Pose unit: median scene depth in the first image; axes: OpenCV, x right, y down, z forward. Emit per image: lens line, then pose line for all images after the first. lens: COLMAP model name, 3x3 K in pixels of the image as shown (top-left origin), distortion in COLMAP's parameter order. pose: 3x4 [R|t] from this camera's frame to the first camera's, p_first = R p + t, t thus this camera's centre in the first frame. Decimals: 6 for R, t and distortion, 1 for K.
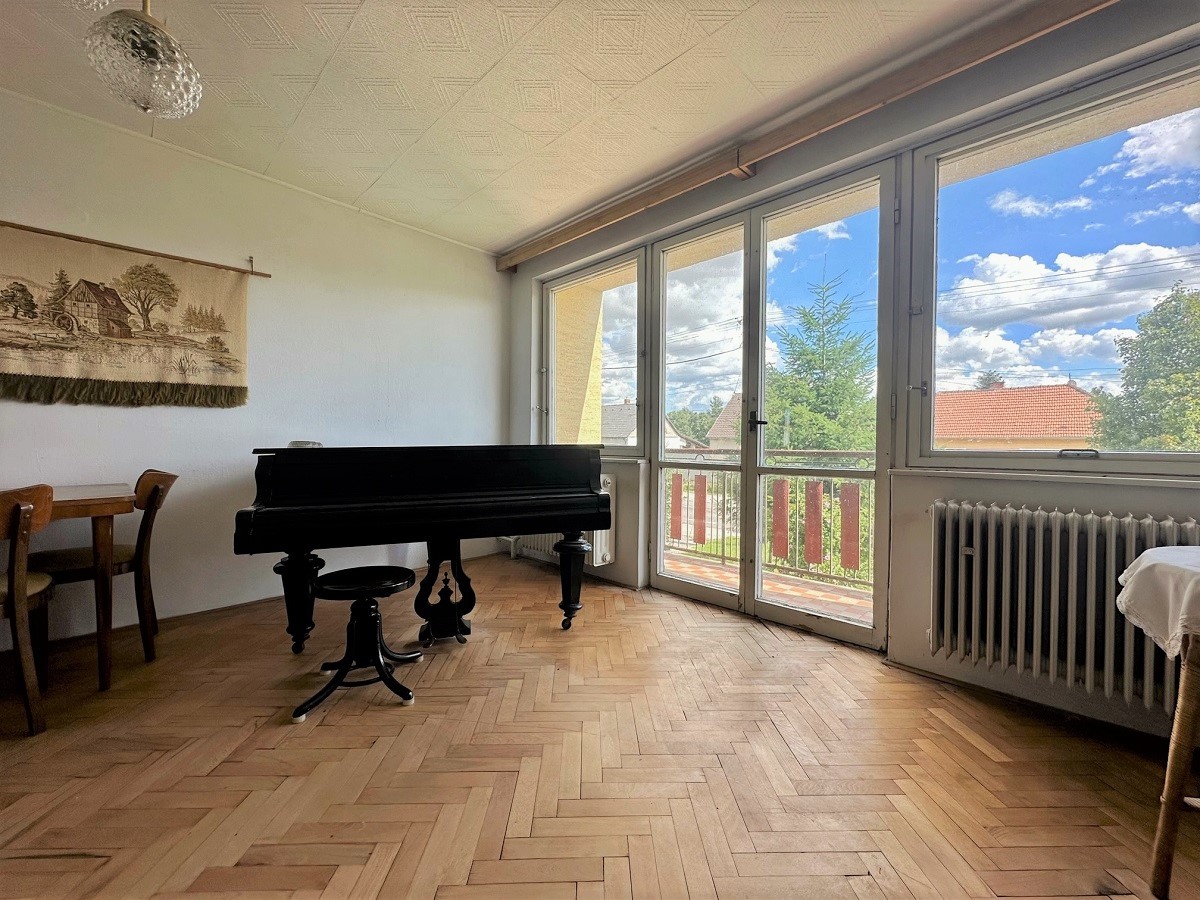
lens RADIAL K [[476.9, 0, 599.5], [0, 476.9, 448.1], [0, 0, 1]] dist [-0.005313, 0.001177]
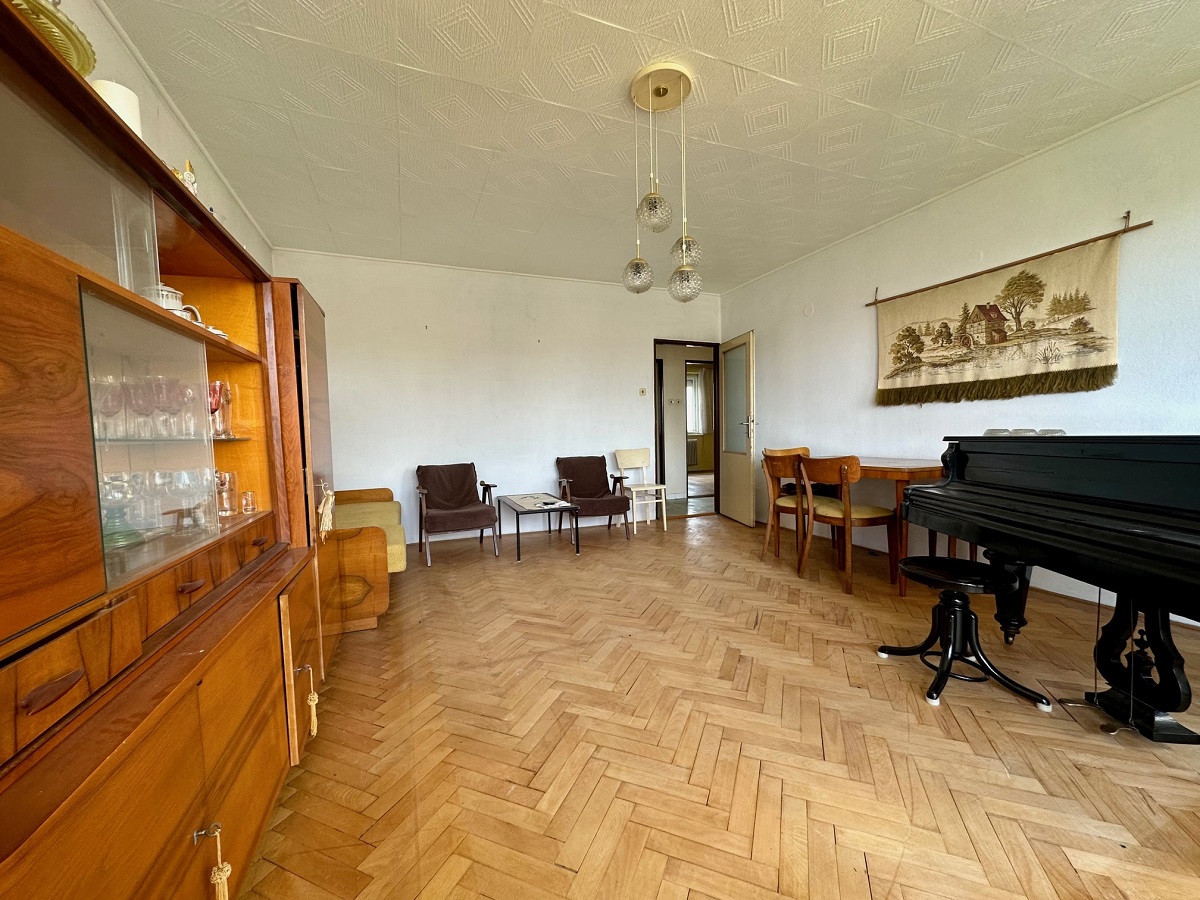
lens RADIAL K [[476.9, 0, 598.6], [0, 476.9, 451.6], [0, 0, 1]] dist [-0.005313, 0.001177]
pose [[-0.402651, 0.043807, -0.914305, 0.531865], [0.006659, 0.998968, 0.044931, -0.015507], [0.915329, 0.012003, -0.402527, 0.552427]]
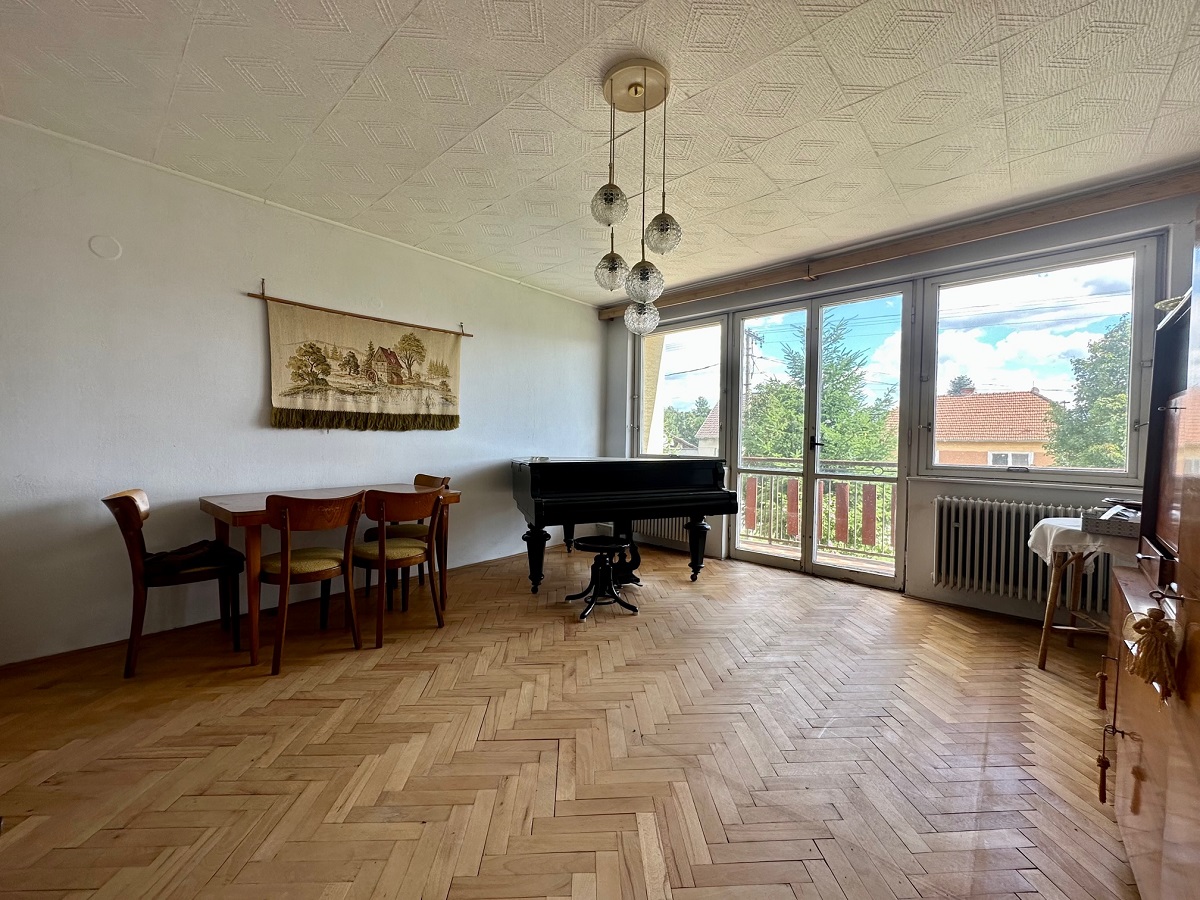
lens RADIAL K [[476.9, 0, 599.6], [0, 476.9, 448.1], [0, 0, 1]] dist [-0.005313, 0.001177]
pose [[0.999288, 0.006967, 0.037088, -0.433996], [-0.007138, 0.999964, 0.004493, -0.046102], [-0.037056, -0.004754, 0.999302, -0.503235]]
